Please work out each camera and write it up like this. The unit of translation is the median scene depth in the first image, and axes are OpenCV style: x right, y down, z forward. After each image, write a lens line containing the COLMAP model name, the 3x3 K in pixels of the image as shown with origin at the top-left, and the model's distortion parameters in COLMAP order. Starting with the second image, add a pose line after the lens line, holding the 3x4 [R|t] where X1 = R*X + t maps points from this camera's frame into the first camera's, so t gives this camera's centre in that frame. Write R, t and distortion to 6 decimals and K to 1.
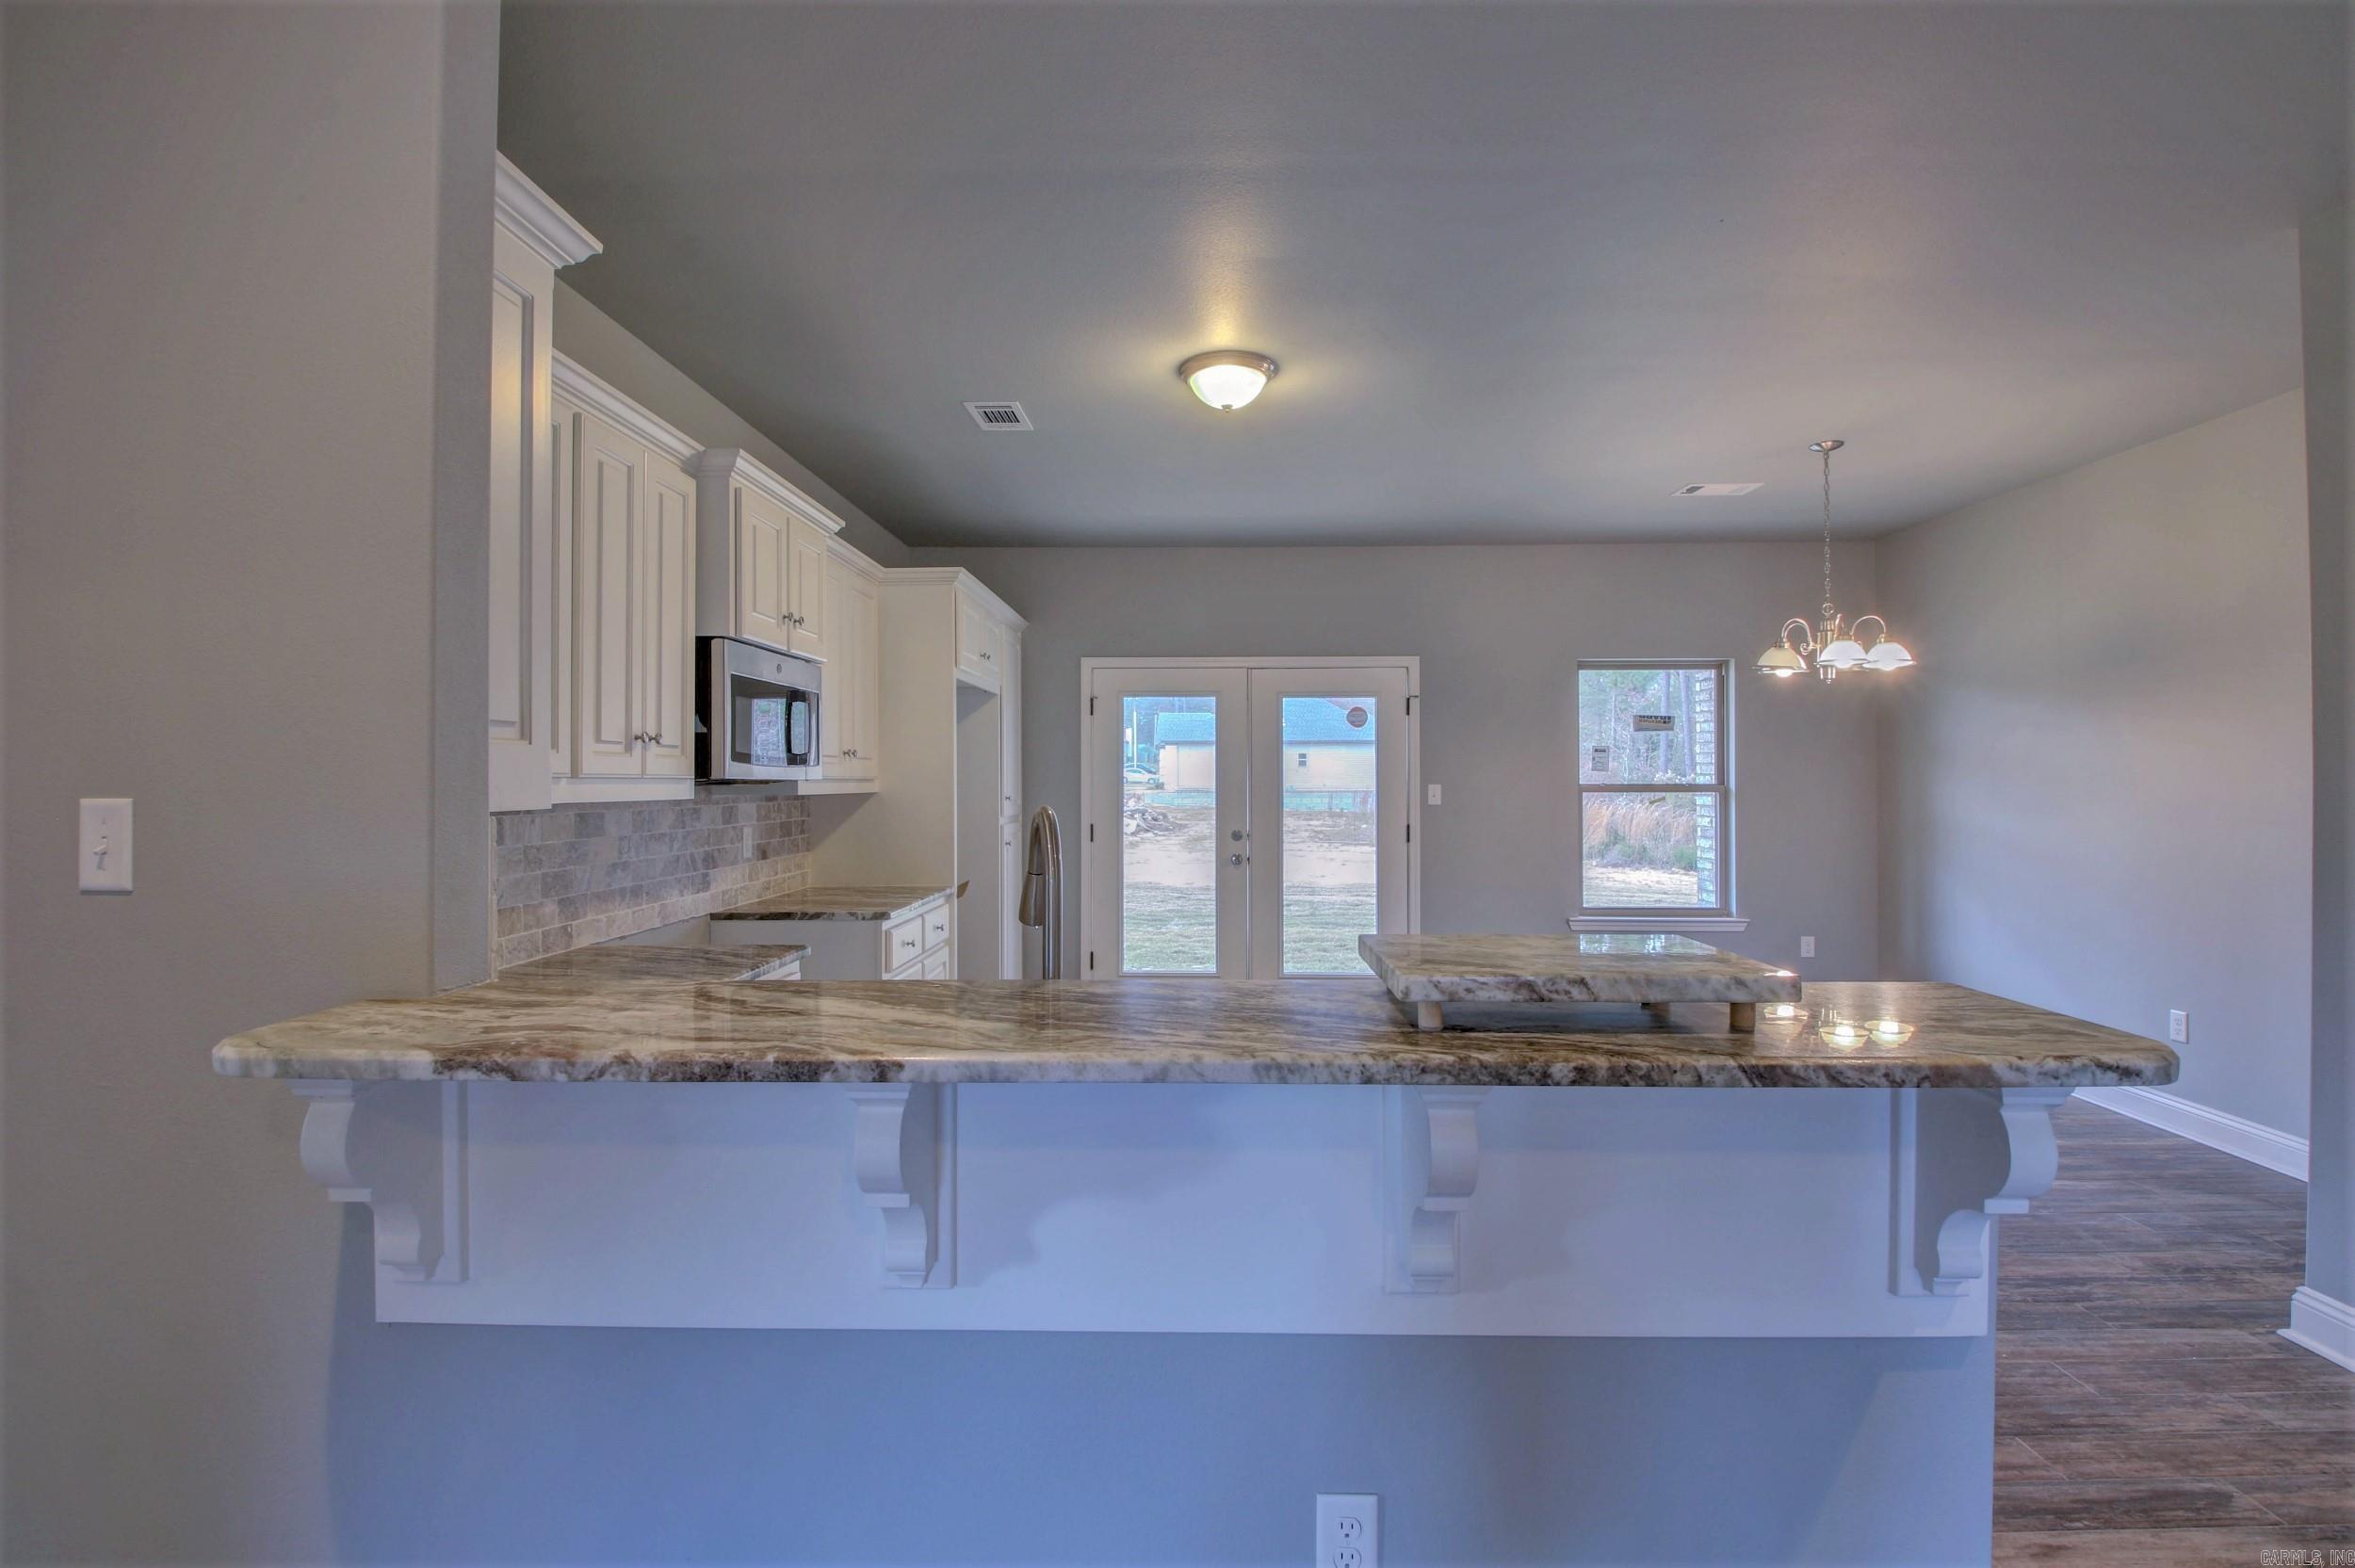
lens RADIAL K [[1086.5, 0, 1177.5], [0, 1086.5, 784.0], [0, 0, 1]] dist [-0.001315, -0.020747]
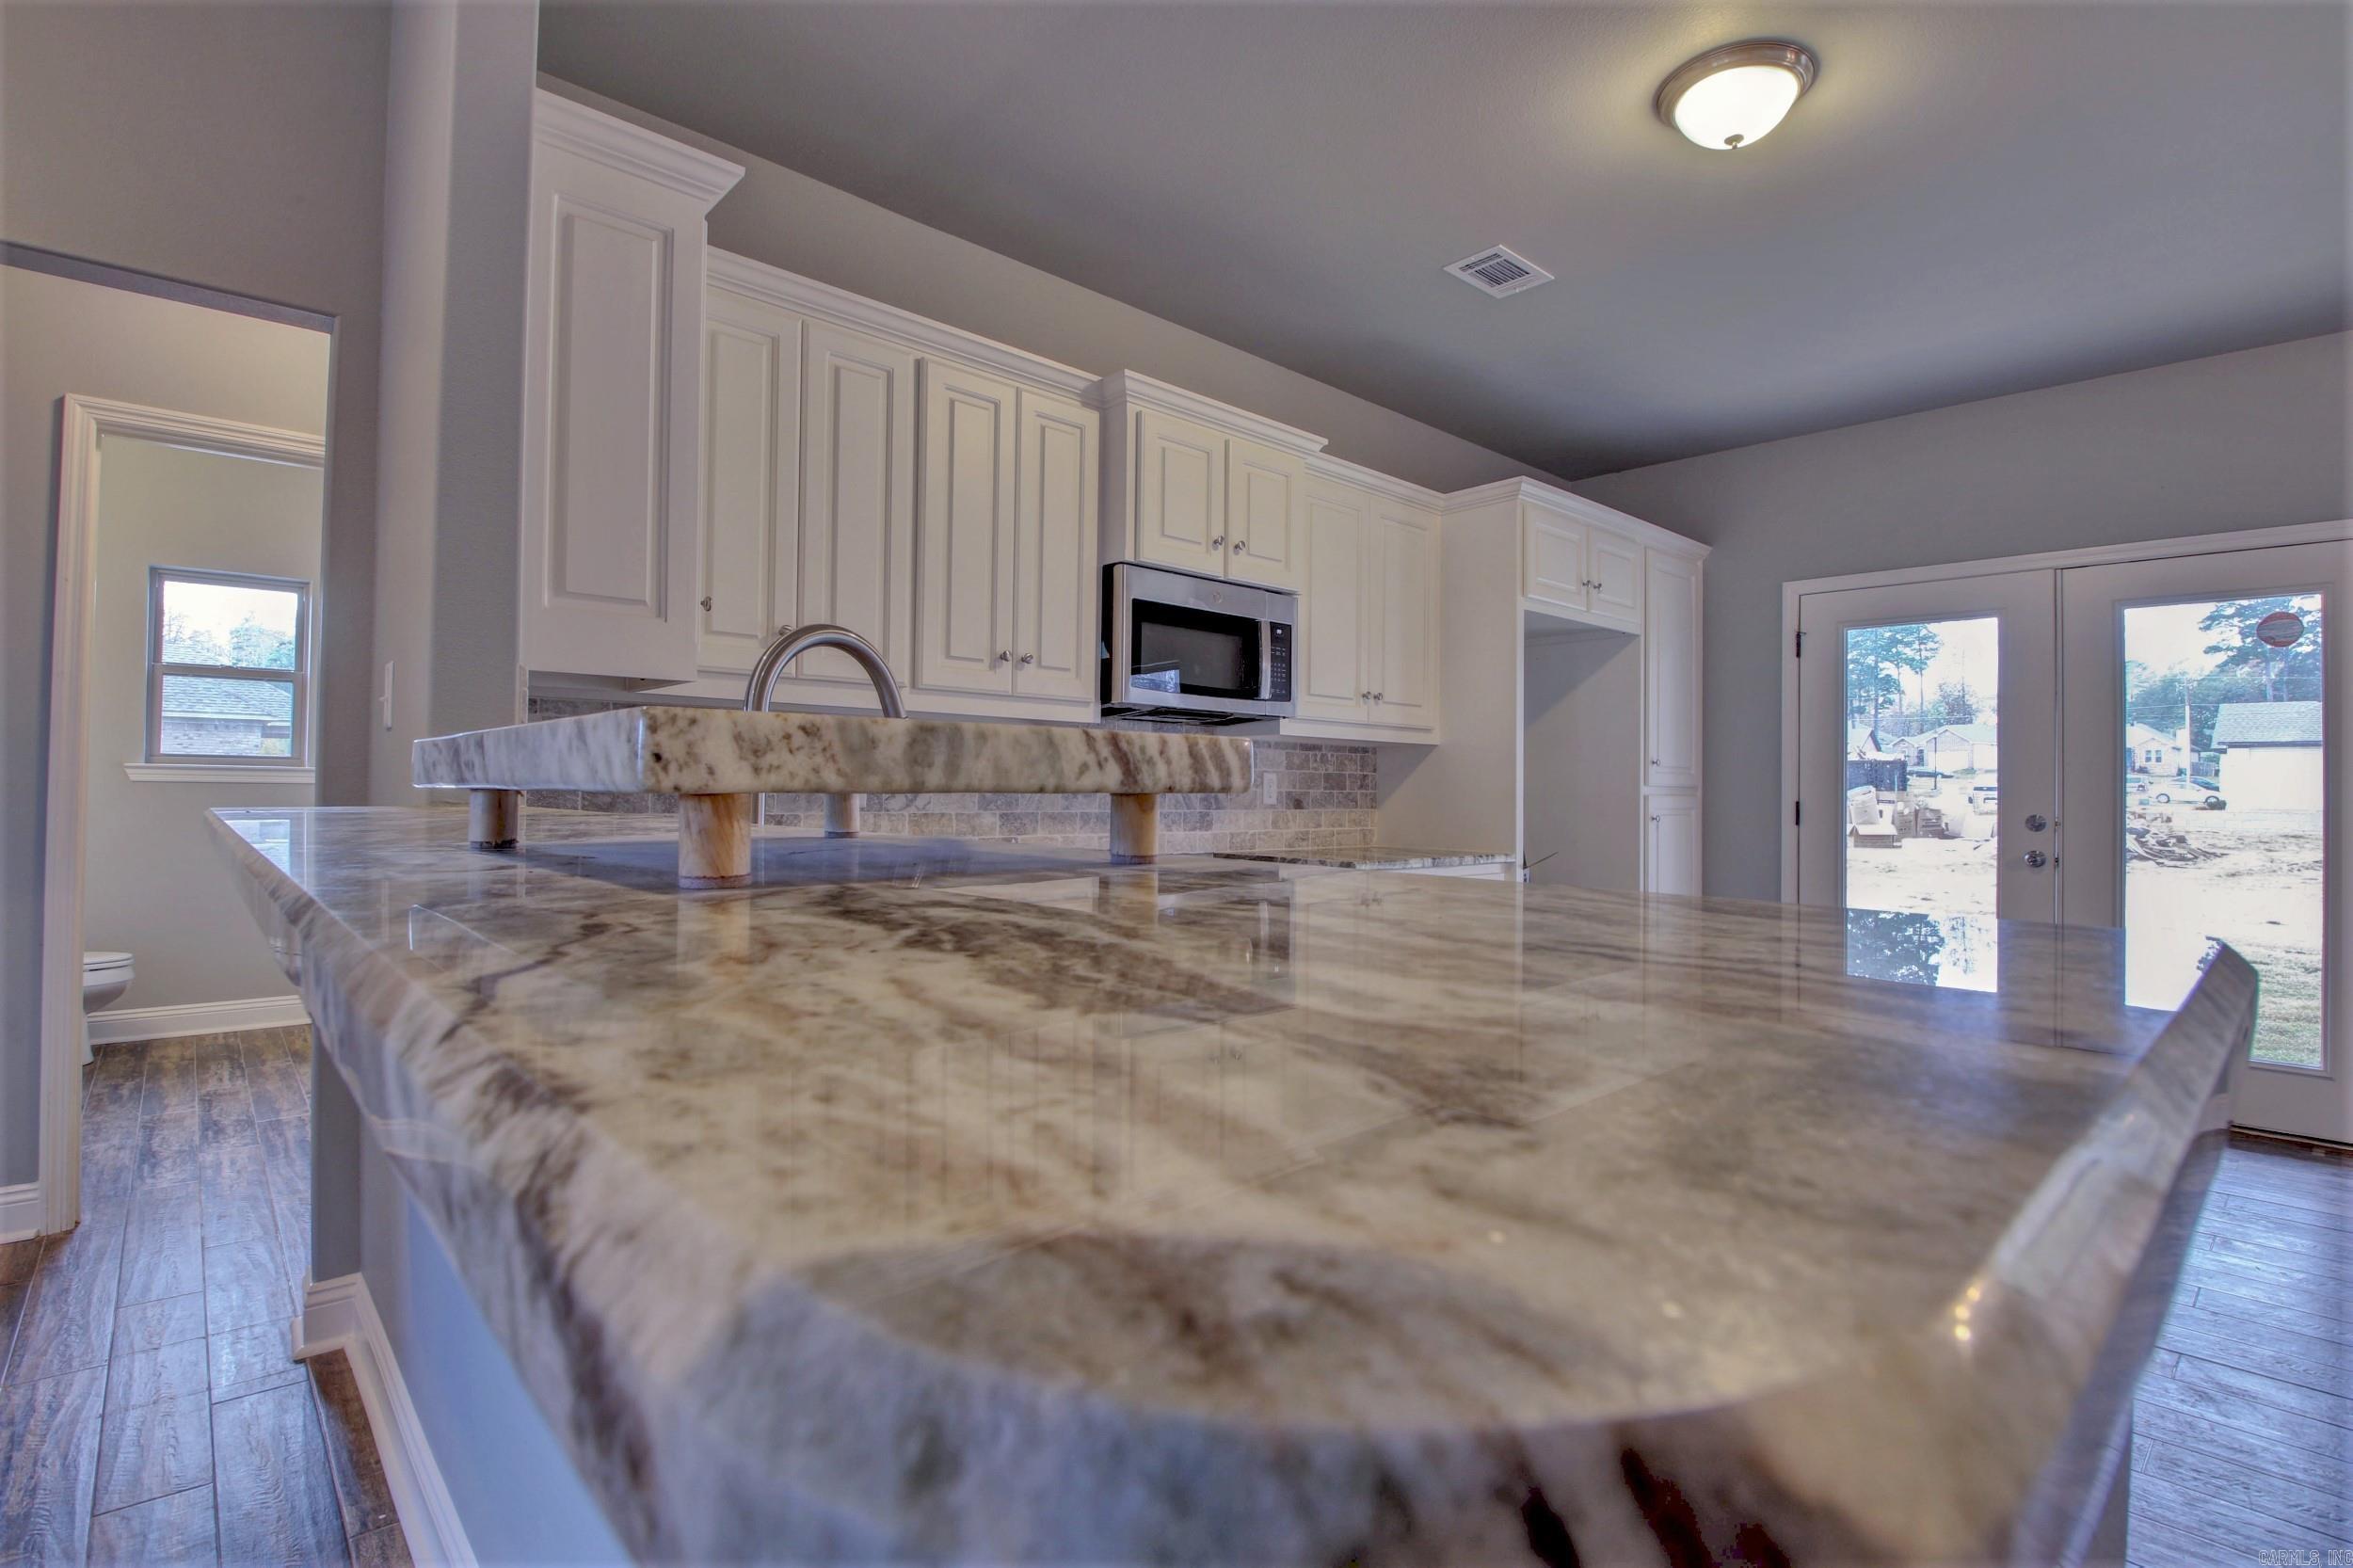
lens RADIAL K [[1085.7, 0, 1176.5], [0, 1085.7, 784.0], [0, 0, 1]] dist [-0.001315, -0.020747]
pose [[0.687911, 0.008768, -0.725742, 0.280069], [-0.018555, 0.999813, -0.005508, 0.060485], [0.725558, 0.017255, 0.687945, 0.276747]]
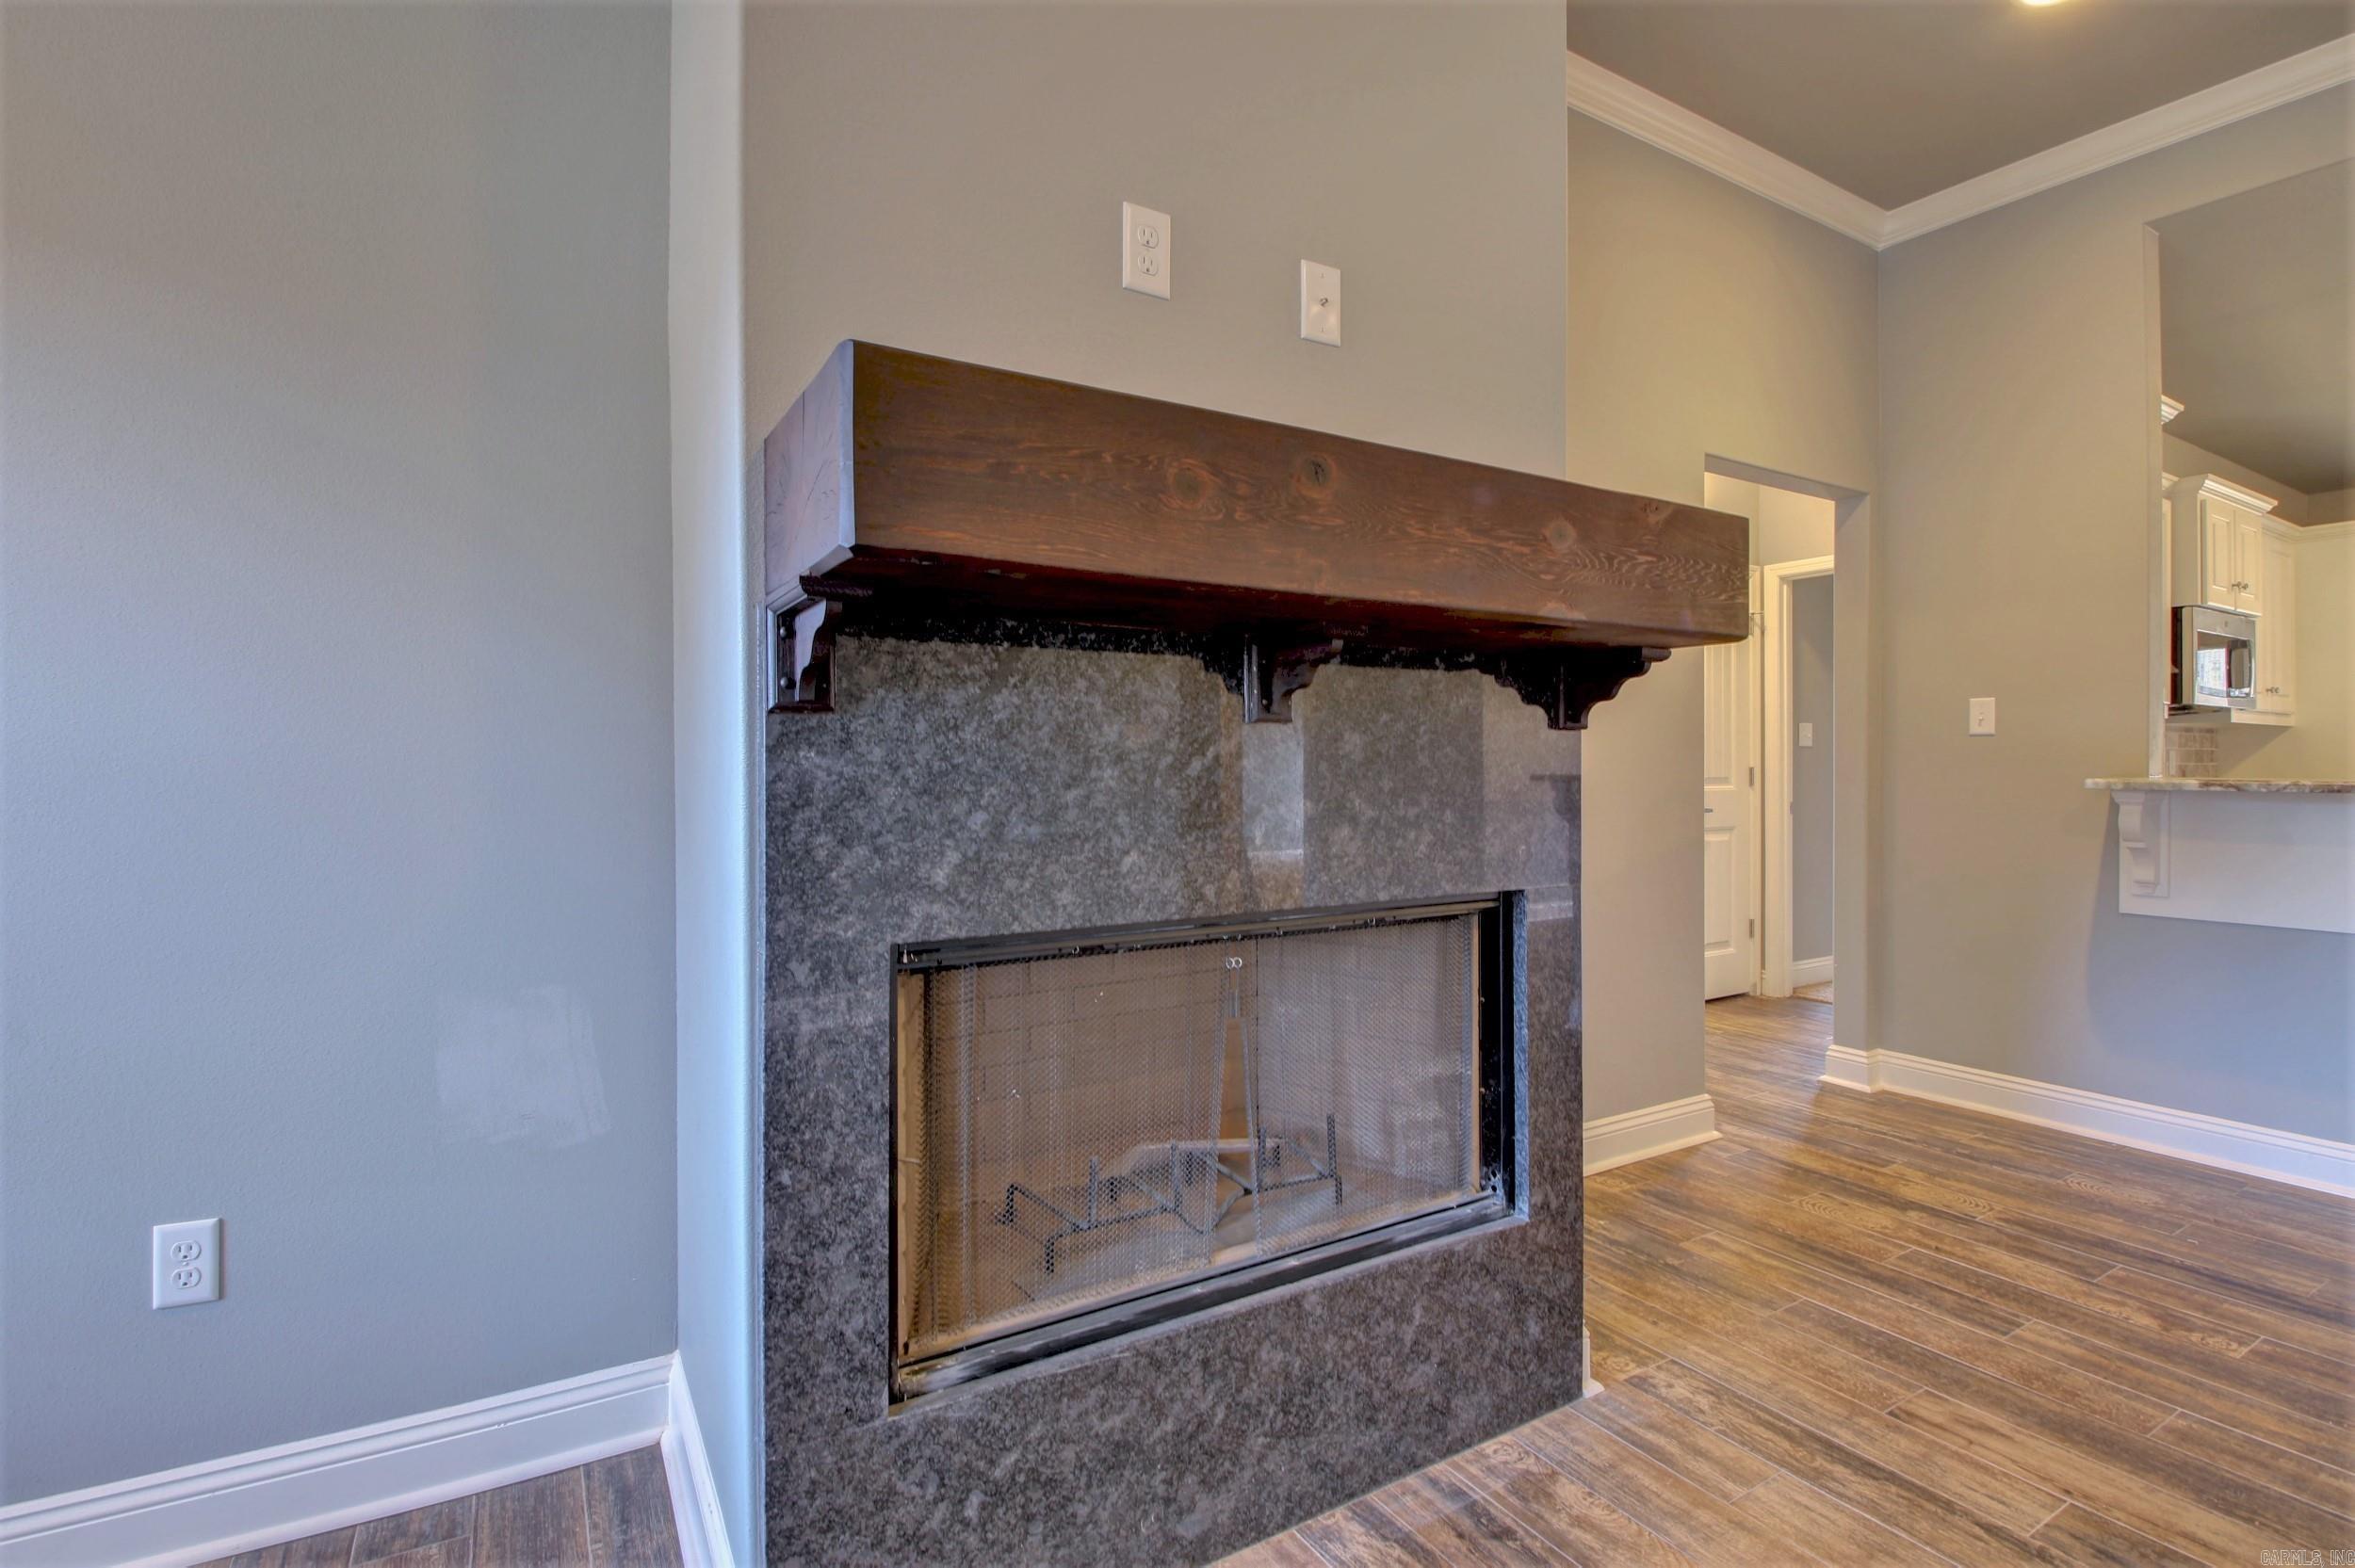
lens RADIAL K [[1070.2, 0, 1182.1], [0, 1070.2, 768.1], [0, 0, 1]] dist [0.067719, -0.054589]
pose [[0.541245, 0.007866, -0.840828, 0.057431], [-0.005526, 0.999968, 0.005798, 0.063265], [0.840847, 0.001508, 0.541271, -0.725613]]
